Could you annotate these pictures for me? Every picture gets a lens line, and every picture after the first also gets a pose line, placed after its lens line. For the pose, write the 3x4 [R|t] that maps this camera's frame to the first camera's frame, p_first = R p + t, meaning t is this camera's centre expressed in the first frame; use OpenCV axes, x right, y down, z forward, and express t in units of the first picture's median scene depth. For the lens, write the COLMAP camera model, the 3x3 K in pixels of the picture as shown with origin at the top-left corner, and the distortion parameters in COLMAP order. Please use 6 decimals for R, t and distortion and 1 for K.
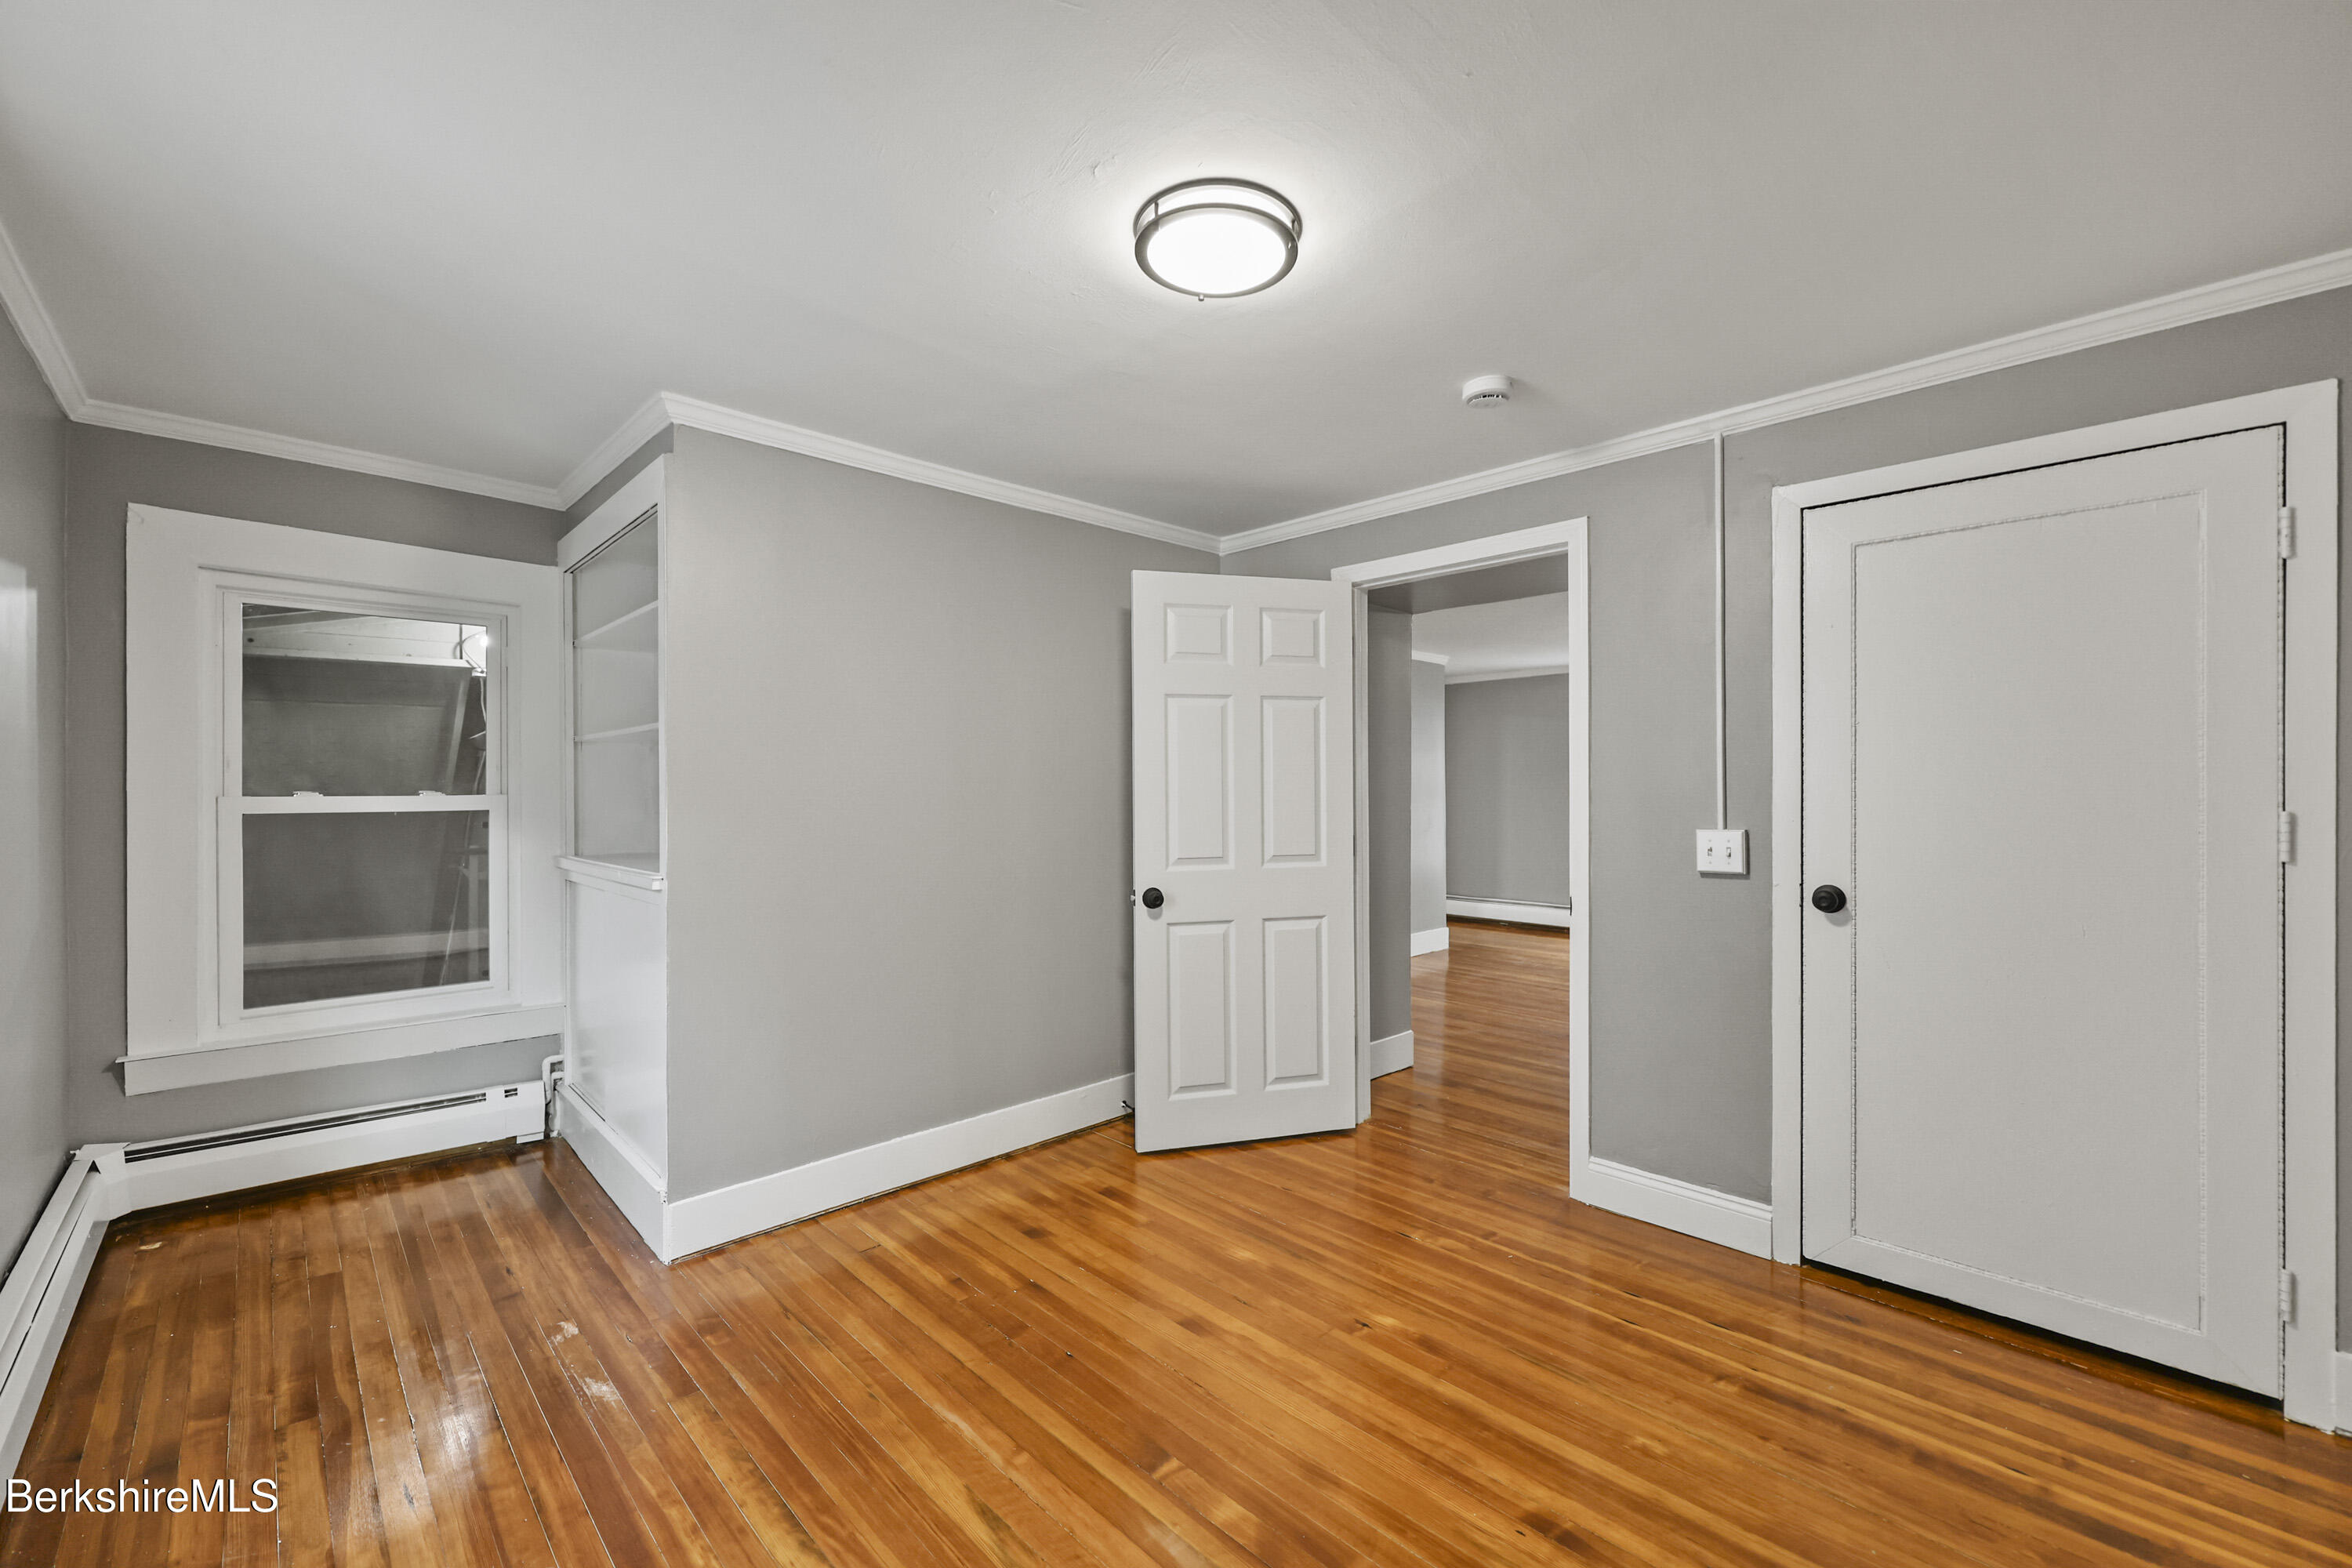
lens RADIAL K [[949.9, 0, 1177.1], [0, 949.9, 789.6], [0, 0, 1]] dist [0.000695, 0.000113]
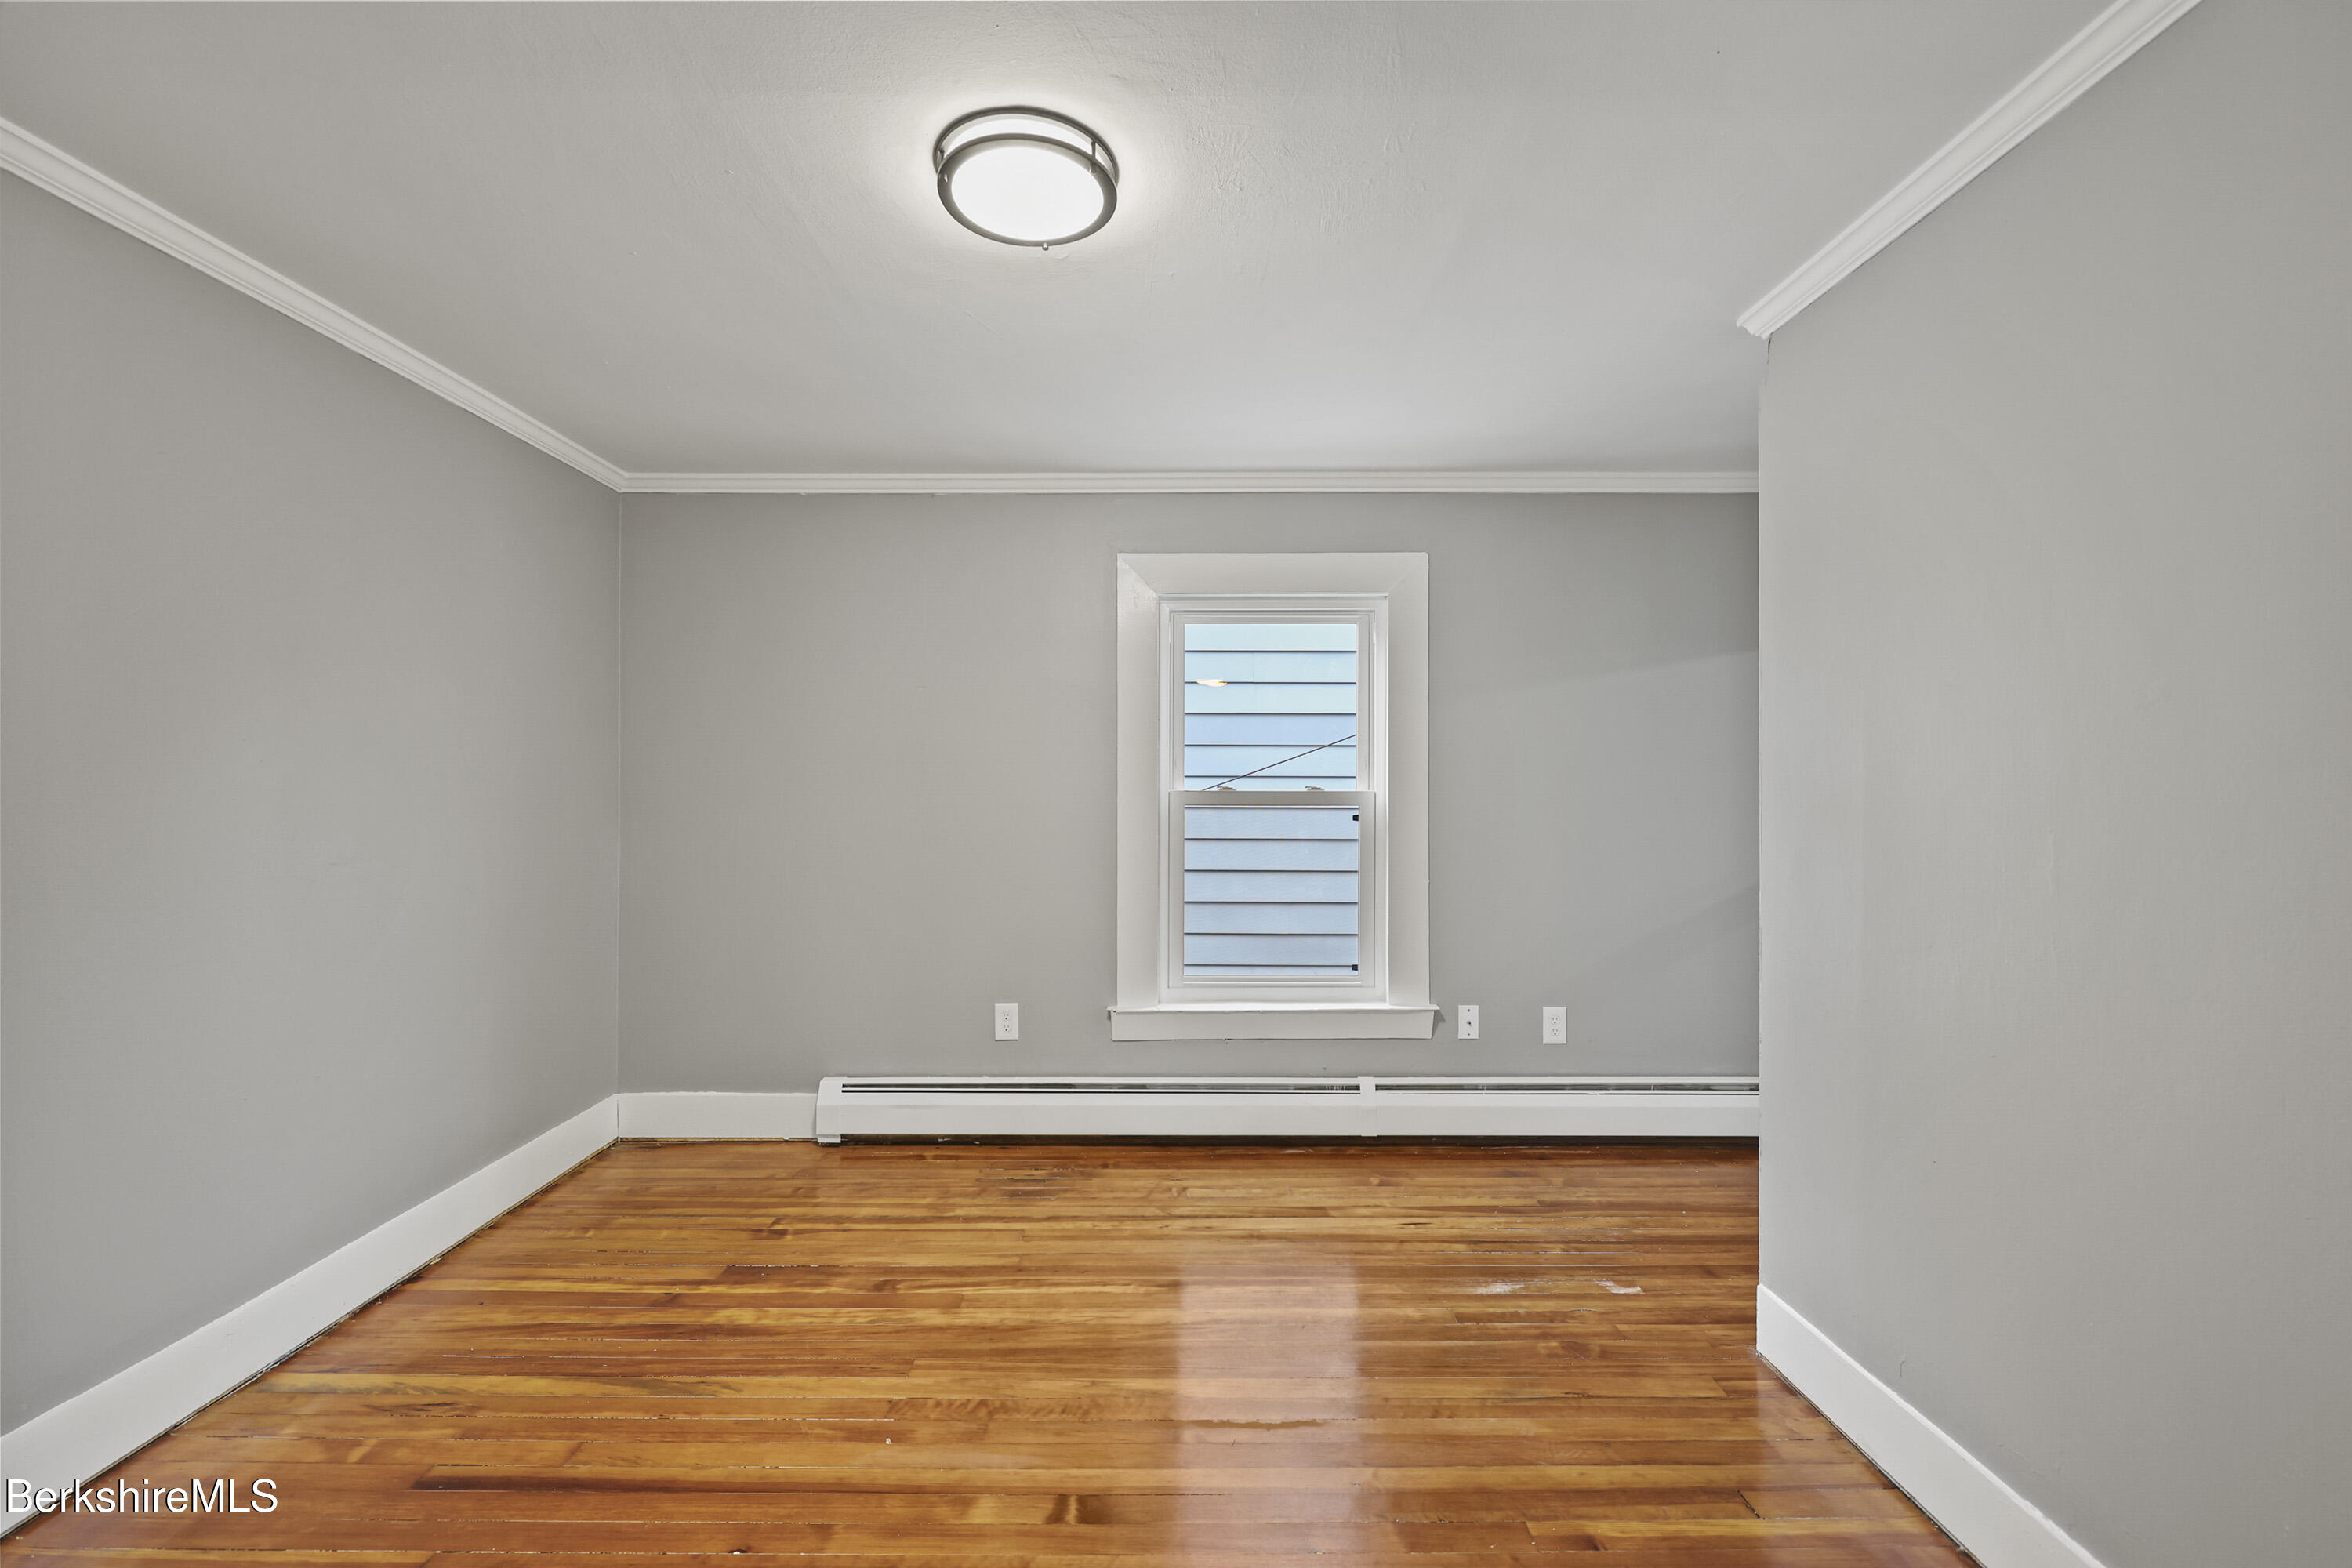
lens RADIAL K [[949.9, 0, 1177.1], [0, 949.9, 789.6], [0, 0, 1]] dist [0.000695, 0.000113]
pose [[-0.693982, 0.002612, -0.719988, 0.508184], [-0.000472, 0.999992, 0.004083, 0.003682], [0.719993, 0.003173, -0.693974, 1.485181]]
